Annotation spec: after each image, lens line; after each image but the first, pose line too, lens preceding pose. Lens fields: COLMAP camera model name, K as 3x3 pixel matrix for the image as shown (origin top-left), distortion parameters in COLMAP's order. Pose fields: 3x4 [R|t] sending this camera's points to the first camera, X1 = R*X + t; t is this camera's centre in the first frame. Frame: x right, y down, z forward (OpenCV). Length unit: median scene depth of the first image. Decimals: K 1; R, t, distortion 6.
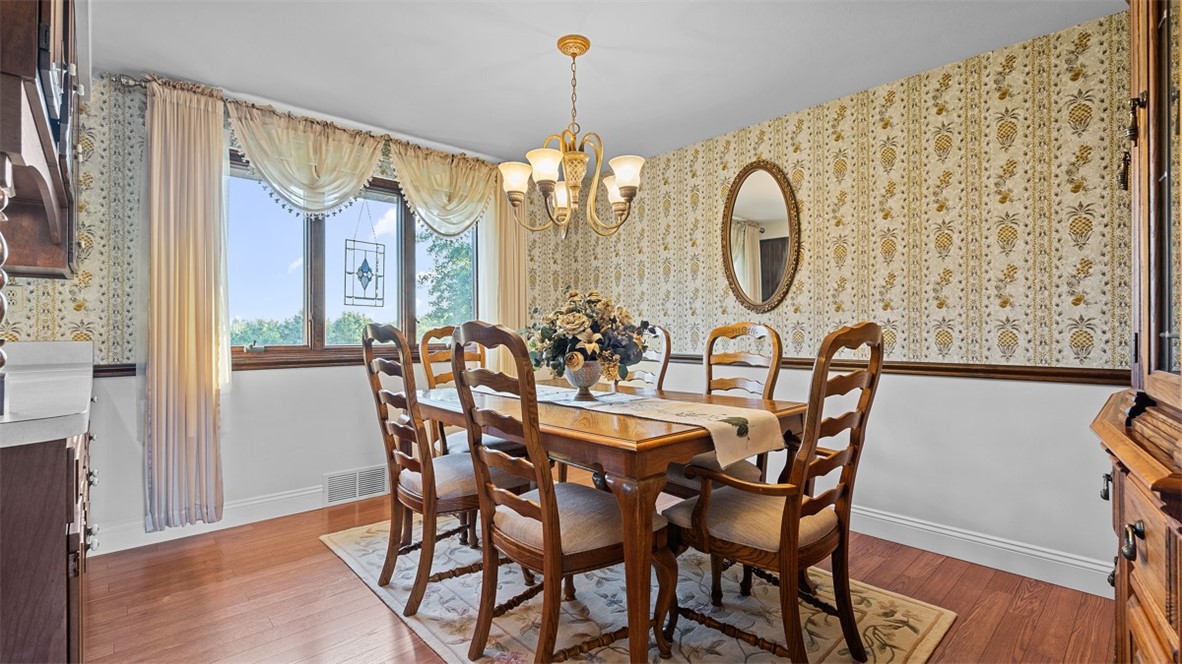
lens RADIAL K [[530.4, 0, 592.8], [0, 530.4, 332.3], [0, 0, 1]] dist [-0.006623, 0.002784]
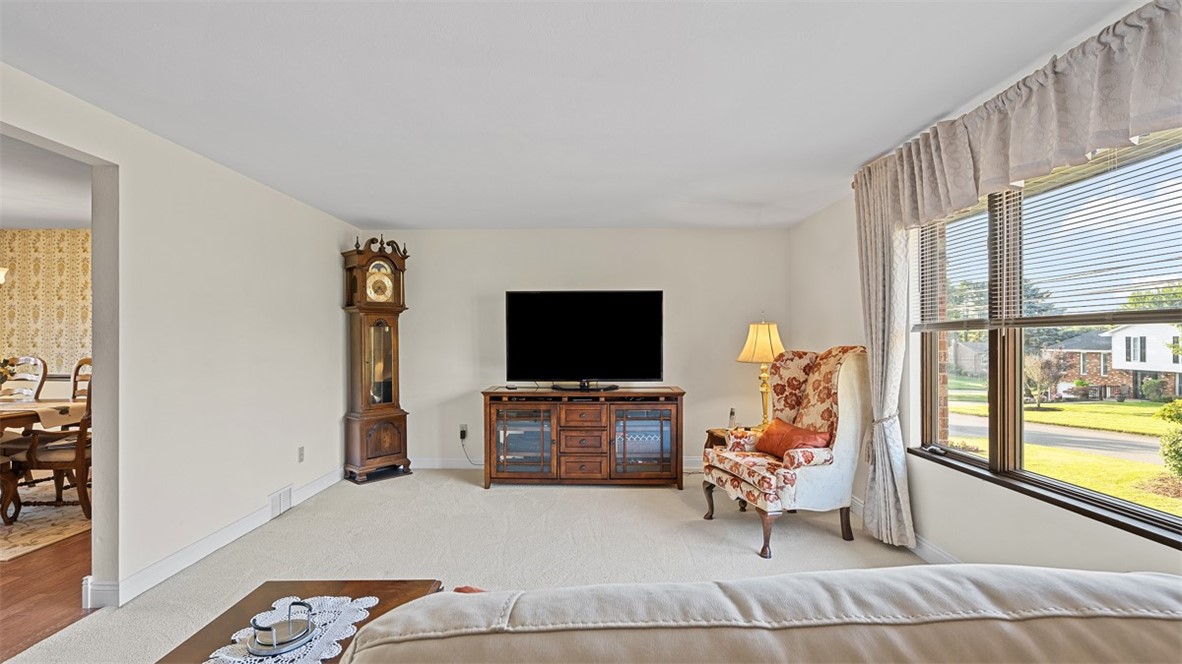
lens RADIAL K [[530.4, 0, 588.0], [0, 530.4, 338.4], [0, 0, 1]] dist [-0.006623, 0.002784]
pose [[0.690608, 0.005426, 0.723209, 0.098202], [-0.002283, 0.999983, -0.005322, -0.052365], [-0.723226, 0.002024, 0.690608, -1.000090]]
